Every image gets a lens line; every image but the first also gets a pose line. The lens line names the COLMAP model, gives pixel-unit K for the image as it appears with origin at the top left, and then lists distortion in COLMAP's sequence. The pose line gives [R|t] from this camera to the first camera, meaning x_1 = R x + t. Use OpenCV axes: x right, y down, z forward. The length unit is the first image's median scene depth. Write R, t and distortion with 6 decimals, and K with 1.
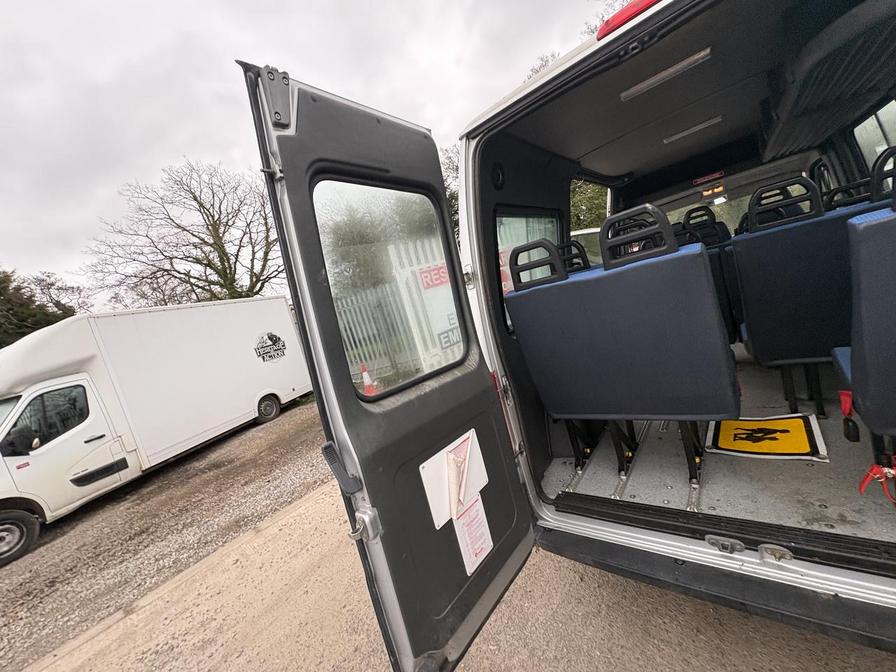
lens RADIAL K [[355.8, 0, 448.3], [0, 355.8, 339.4], [0, 0, 1]] dist [0.001062, -0.000175]
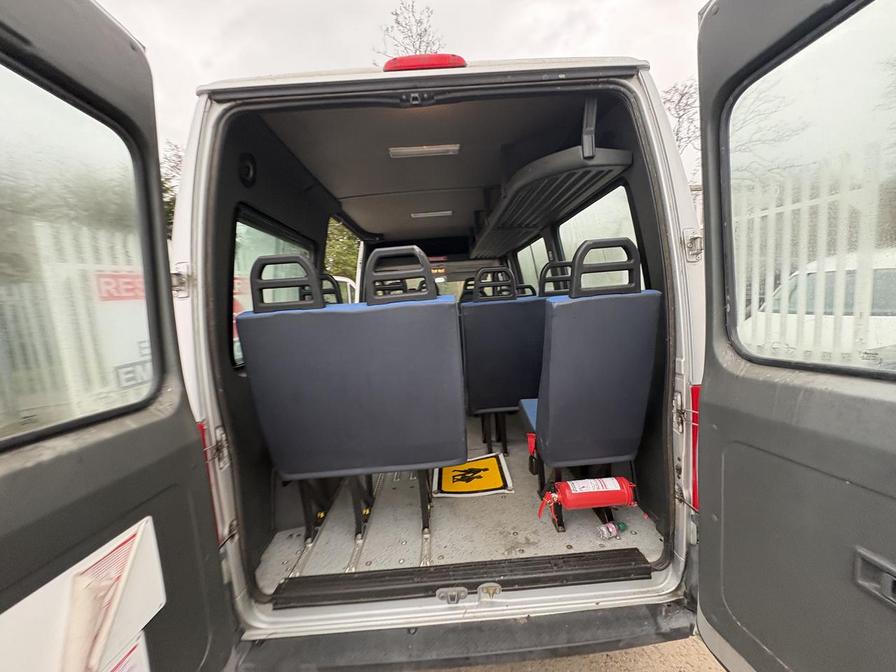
lens RADIAL K [[355.8, 0, 448.3], [0, 355.8, 339.4], [0, 0, 1]] dist [0.001062, -0.000175]
pose [[0.753430, 0.138248, 0.642831, 0.018276], [-0.050550, 0.986932, -0.153004, 0.014423], [-0.655583, 0.082783, 0.750572, 0.139969]]
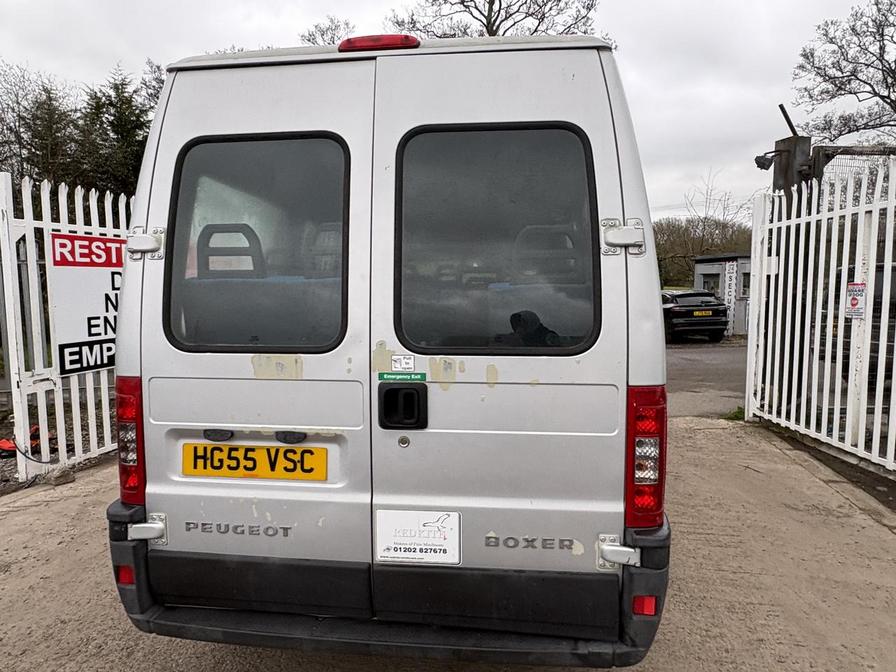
lens RADIAL K [[550.9, 0, 444.0], [0, 550.9, 340.1], [0, 0, 1]] dist [0.001136, 0.000215]
pose [[0.819958, 0.222388, 0.527458, 0.020855], [-0.151963, 0.972953, -0.173985, 0.104128], [-0.551884, 0.062506, 0.831575, -0.238810]]
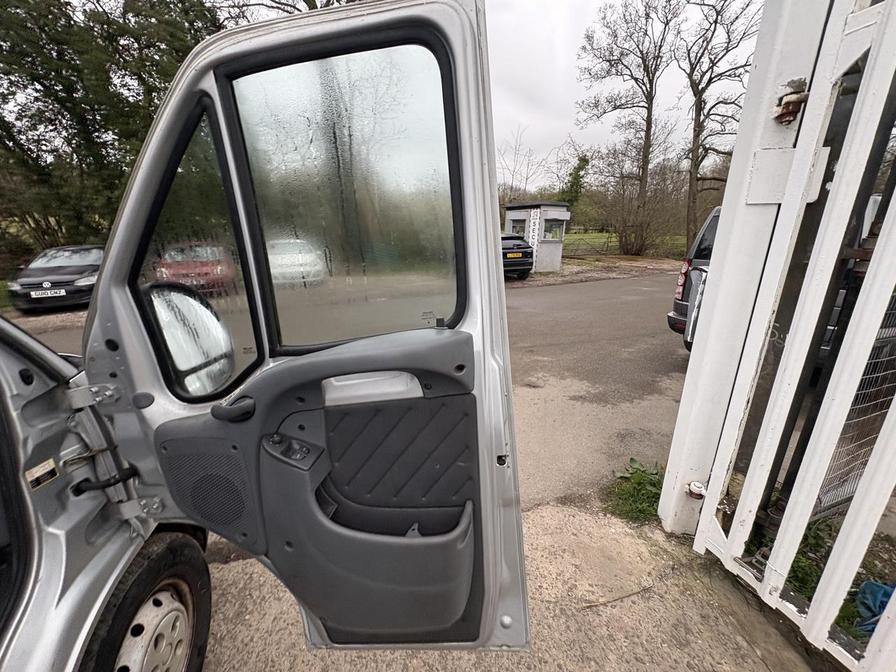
lens RADIAL K [[357.8, 0, 448.9], [0, 357.8, 336.4], [0, 0, 1]] dist [0.002589, -0.000383]
pose [[0.633386, 0.063286, 0.771244, 2.269000], [-0.076462, 0.996891, -0.019007, -0.778299], [-0.770049, -0.046932, 0.636256, 1.464151]]
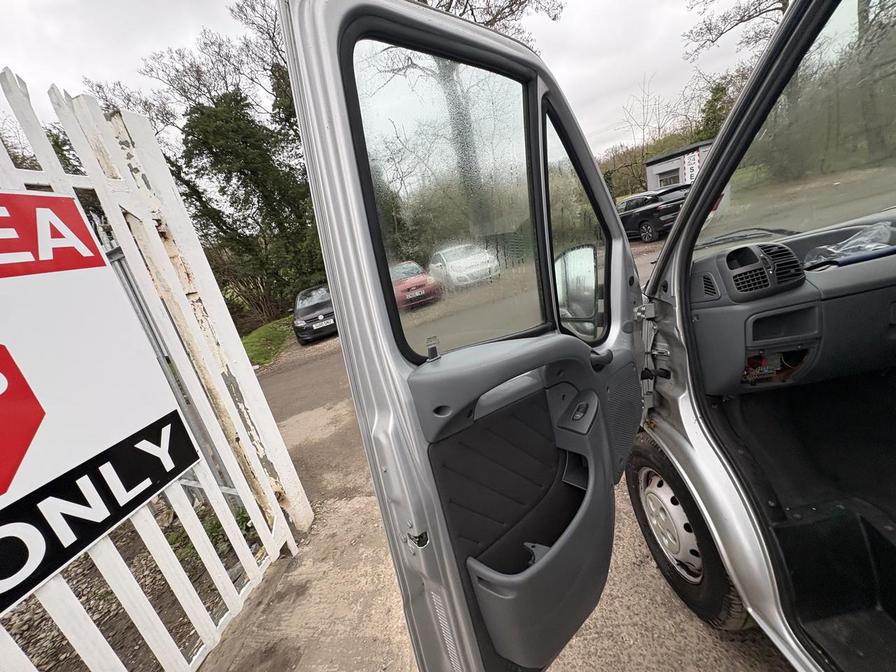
lens RADIAL K [[357.8, 0, 448.9], [0, 357.8, 336.4], [0, 0, 1]] dist [0.002589, -0.000383]
pose [[0.792103, -0.070183, 0.606339, 0.874287], [0.105491, 0.994160, -0.022738, -0.525925], [-0.601203, 0.081974, 0.794881, 2.496936]]
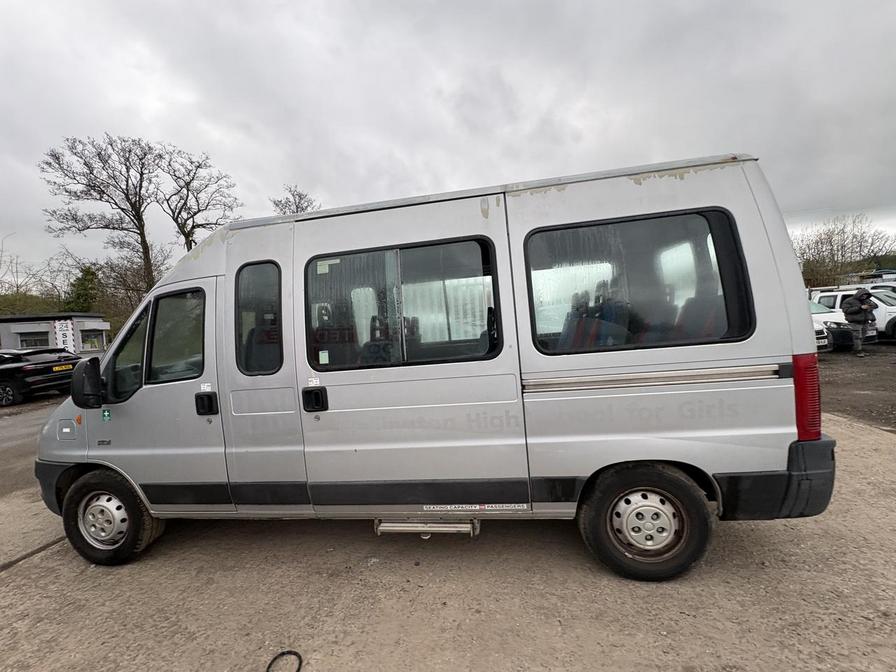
lens RADIAL K [[357.8, 0, 448.9], [0, 357.8, 336.4], [0, 0, 1]] dist [0.002589, -0.000383]
pose [[-0.460357, 0.265683, 0.847044, -0.305564], [0.315795, 0.940762, -0.123449, -0.160143], [-0.829666, 0.210662, -0.516988, 2.323296]]
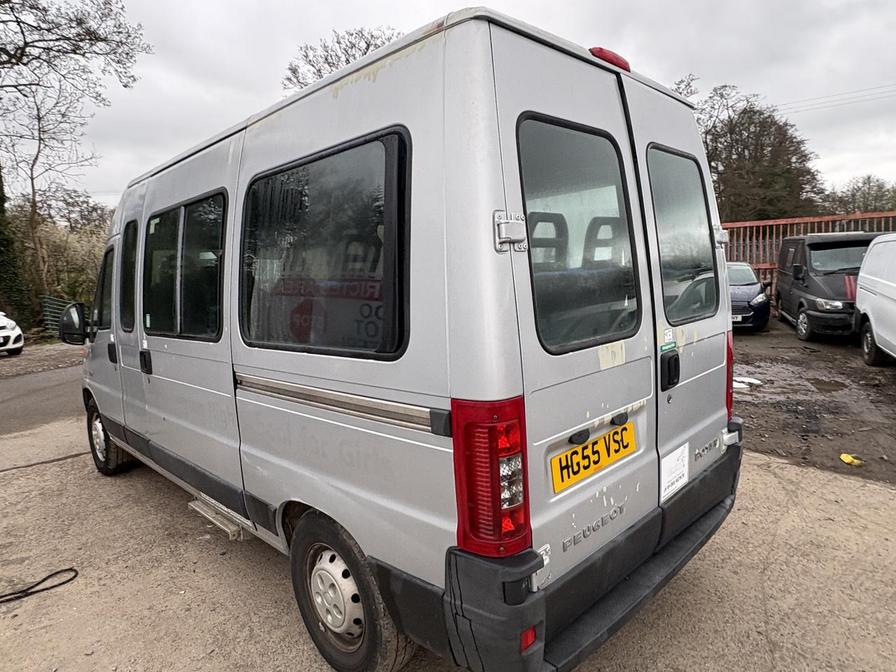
lens RADIAL K [[552.3, 0, 448.0], [0, 552.3, 336.0], [0, 0, 1]] dist [0.002080, 0.001286]
pose [[0.123845, 0.145426, 0.981587, -0.735345], [0.144833, 0.975960, -0.162865, 0.112316], [-0.981675, 0.162336, 0.099806, 0.930483]]
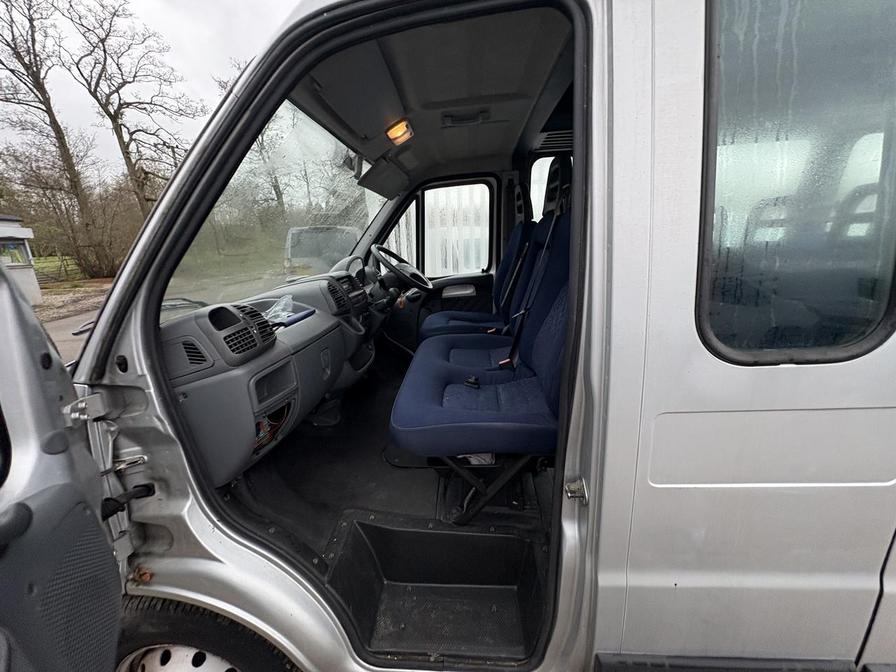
lens RADIAL K [[357.8, 0, 448.9], [0, 357.8, 336.4], [0, 0, 1]] dist [0.002589, -0.000383]
pose [[-0.541871, 0.082240, 0.836428, 0.997340], [0.307815, 0.945472, 0.106453, -0.544254], [-0.782065, 0.315149, -0.537639, 2.682281]]
